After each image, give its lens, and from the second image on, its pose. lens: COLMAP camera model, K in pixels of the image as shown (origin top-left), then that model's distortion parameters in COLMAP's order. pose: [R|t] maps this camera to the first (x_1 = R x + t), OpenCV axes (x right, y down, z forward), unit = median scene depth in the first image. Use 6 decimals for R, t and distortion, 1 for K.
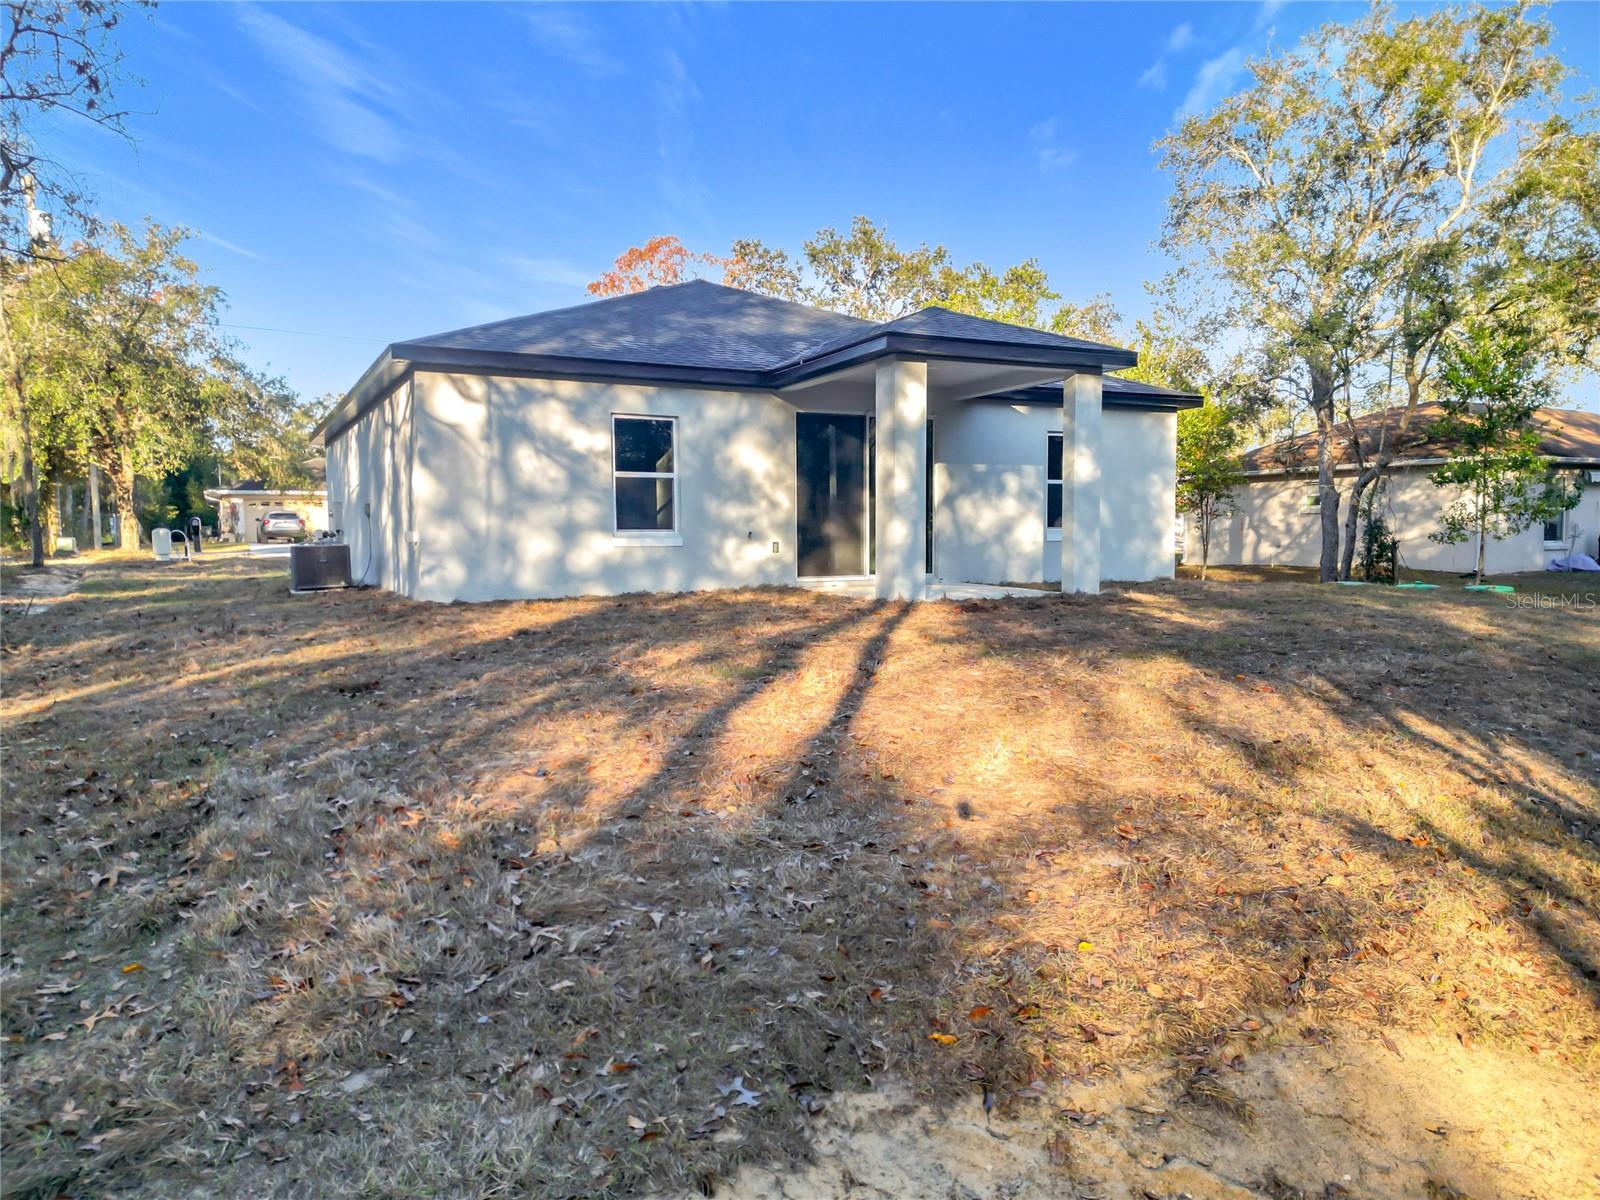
lens RADIAL K [[1125.1, 0, 800.0], [0, 1125.1, 600.0], [0, 0, 1]] dist [0.068687, -0.067253]
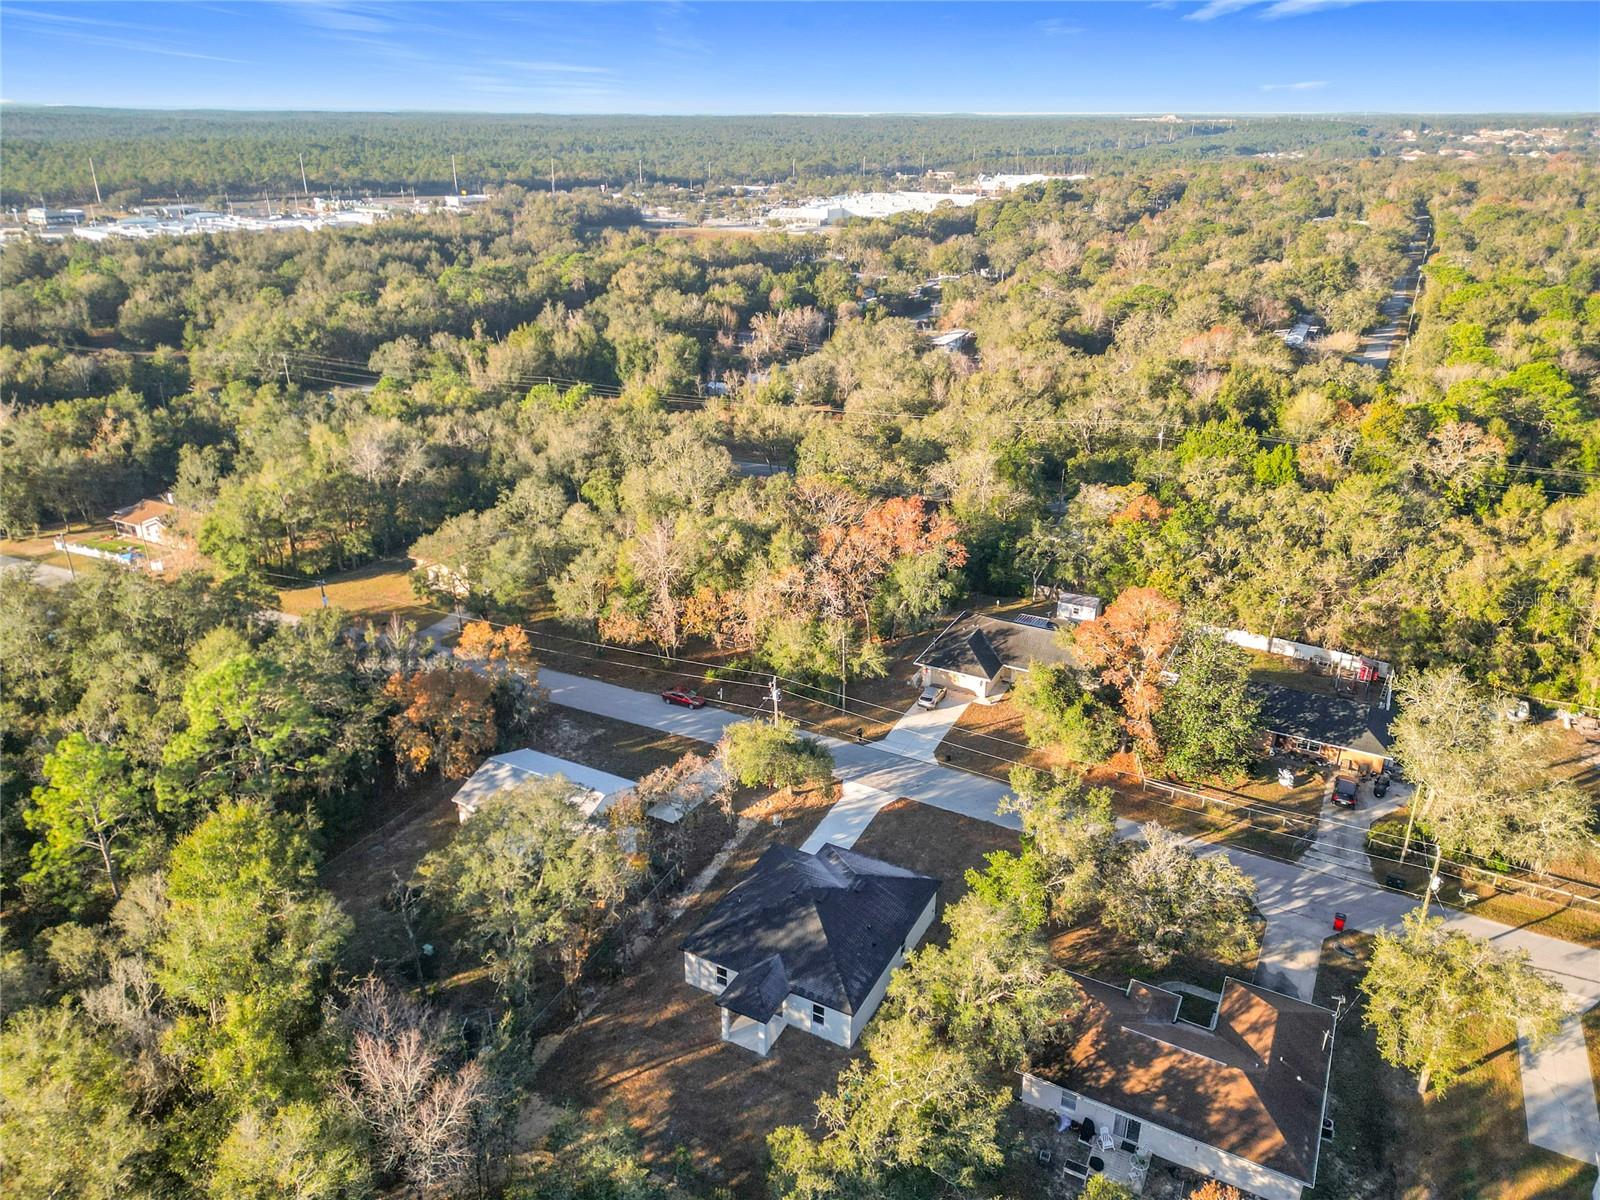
lens RADIAL K [[1114.5, 0, 793.3], [0, 1114.5, 624.9], [0, 0, 1]] dist [0.074002, -0.064467]
pose [[0.559124, 0.337383, -0.757333, 3.223970], [-0.071737, 0.929718, 0.361217, -3.331640], [0.825975, -0.147637, 0.544031, -1.205401]]
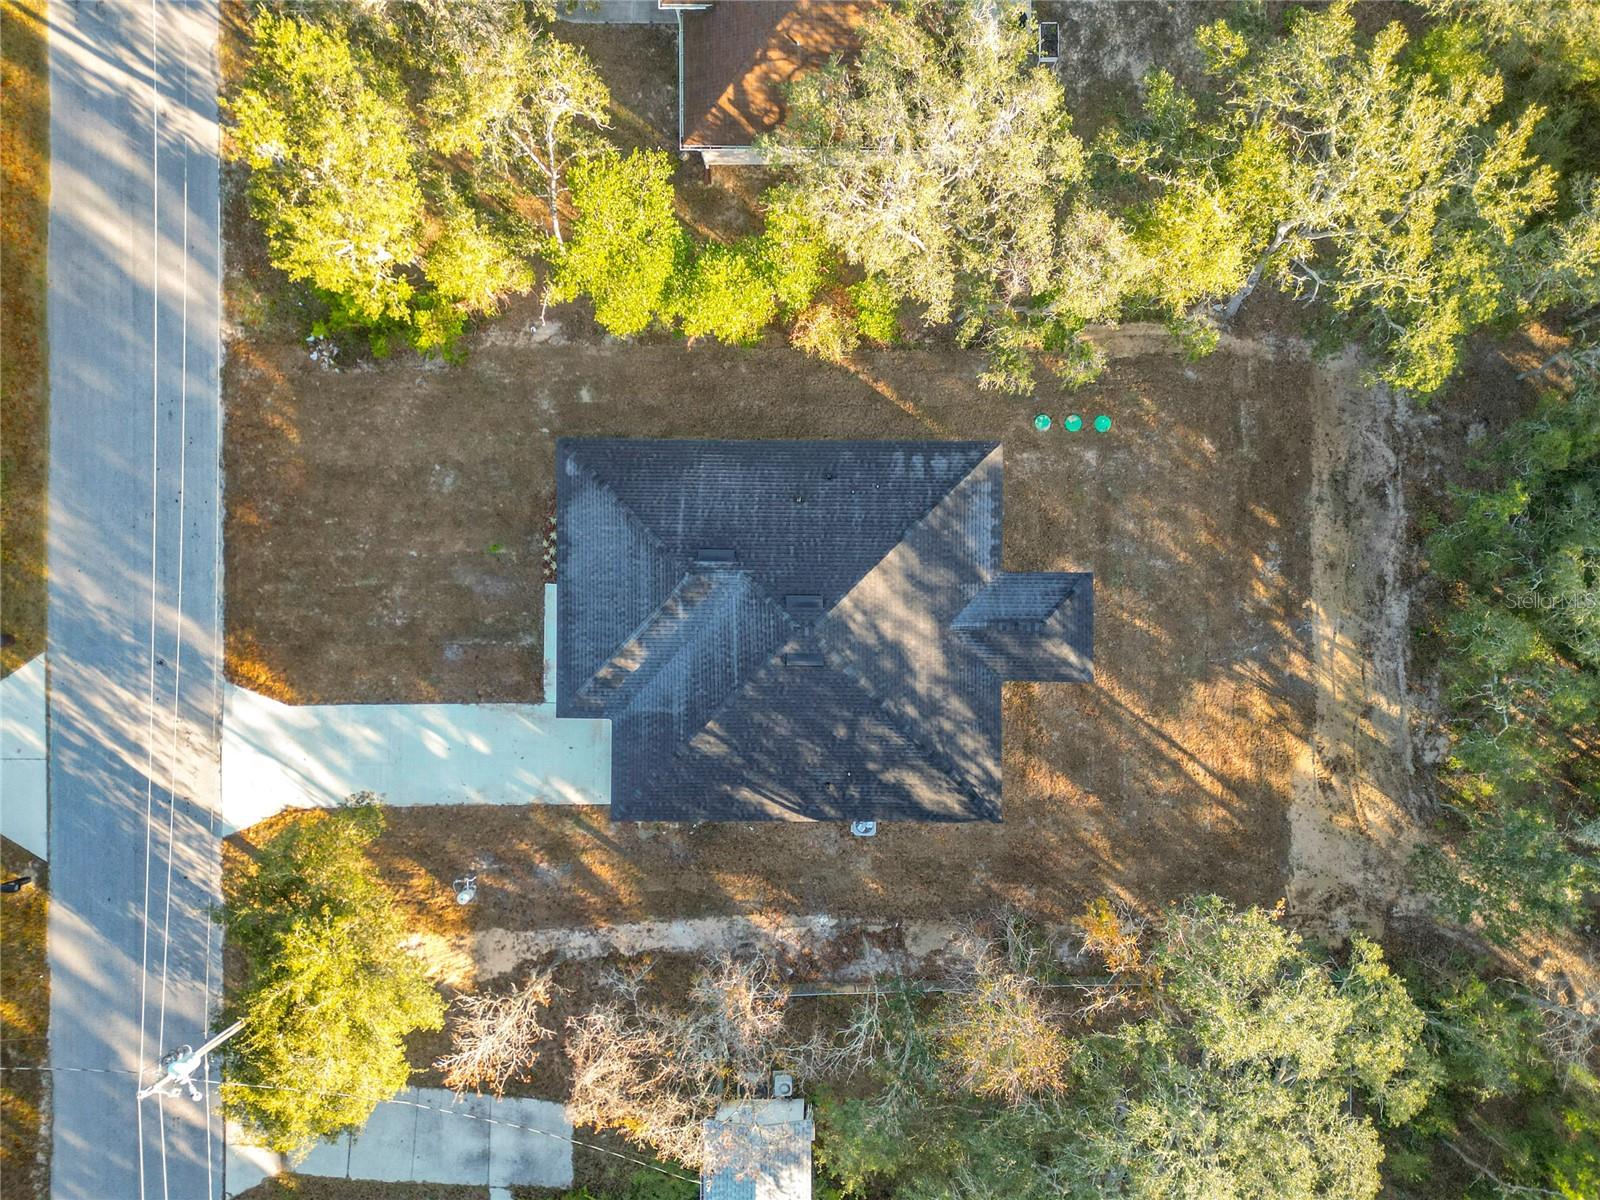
lens RADIAL K [[1123.7, 0, 801.0], [0, 1123.7, 596.0], [0, 0, 1]] dist [0.063138, -0.057181]
pose [[0.471339, -0.881929, 0.006489, -0.085872], [0.085877, 0.053217, 0.994883, -2.758990], [-0.877761, -0.468370, 0.100821, 1.220999]]
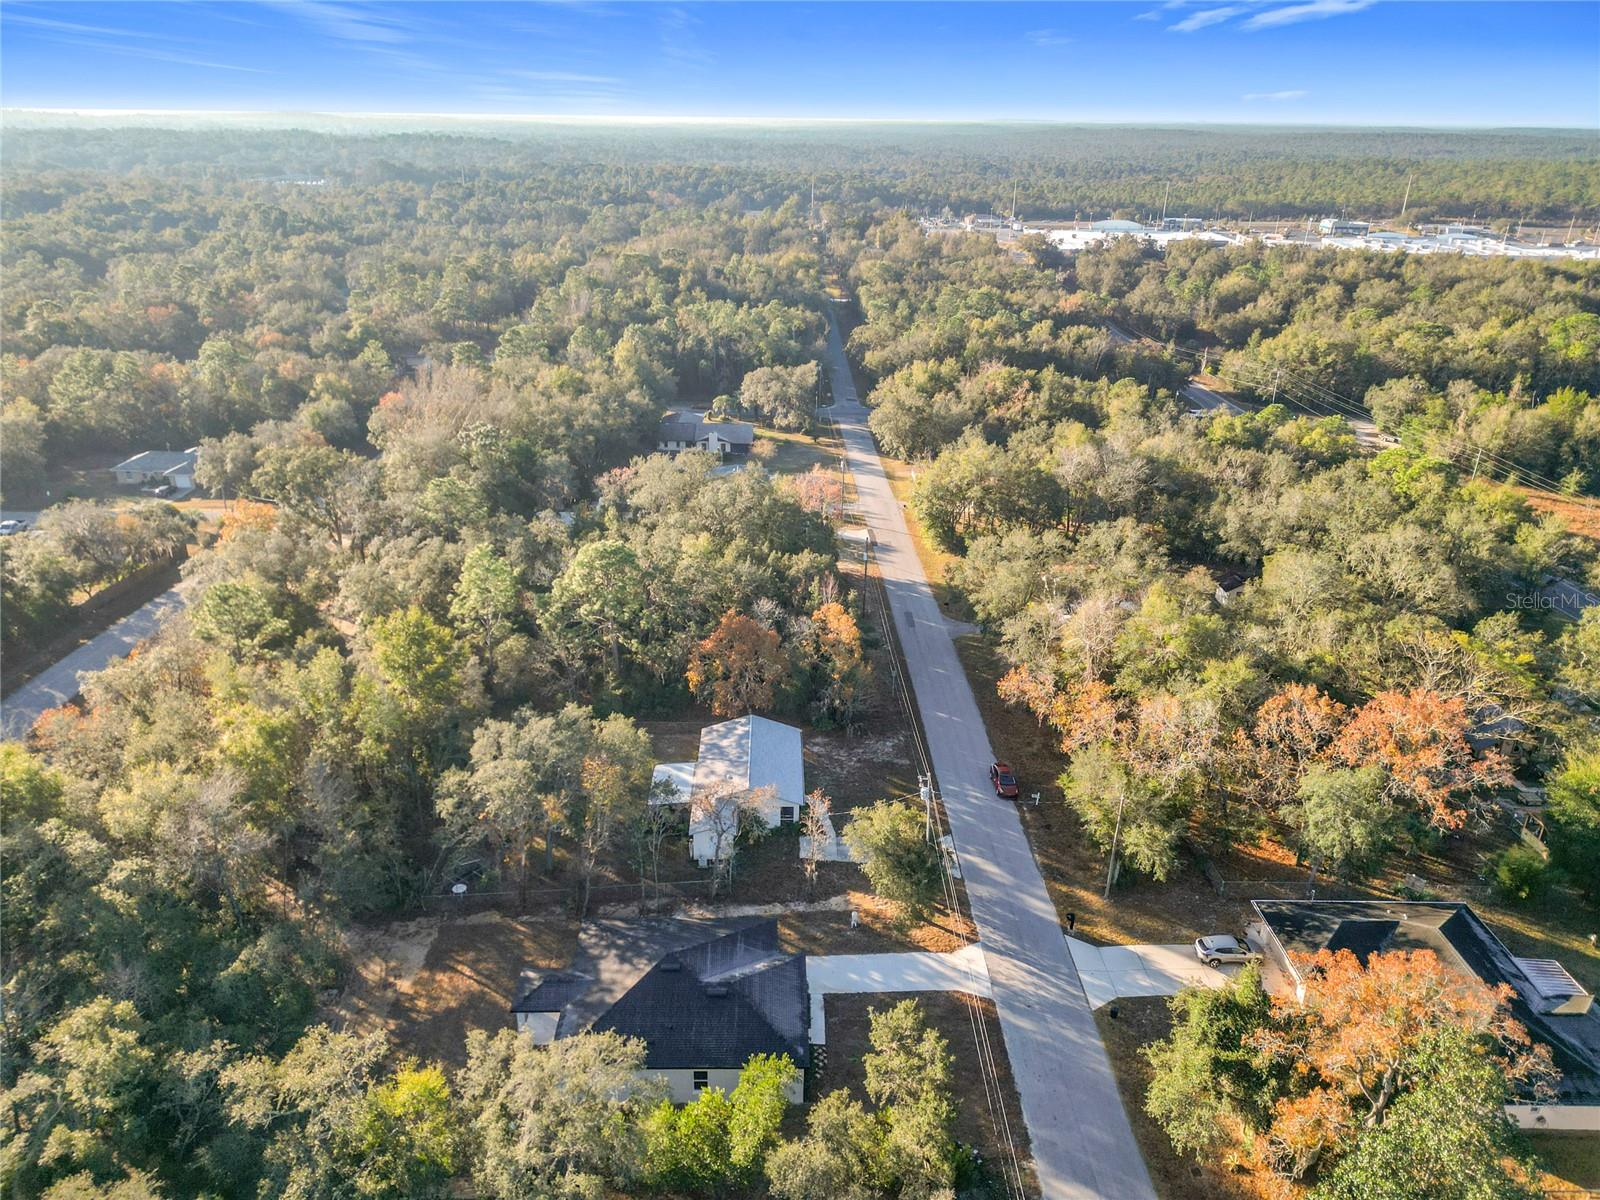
lens RADIAL K [[1123.7, 0, 801.0], [0, 1123.7, 596.0], [0, 0, 1]] dist [0.063138, -0.057181]
pose [[-0.458701, 0.331511, -0.824436, 2.955799], [-0.098071, 0.903246, 0.417766, -3.737190], [0.883162, 0.272482, -0.381808, 3.257182]]
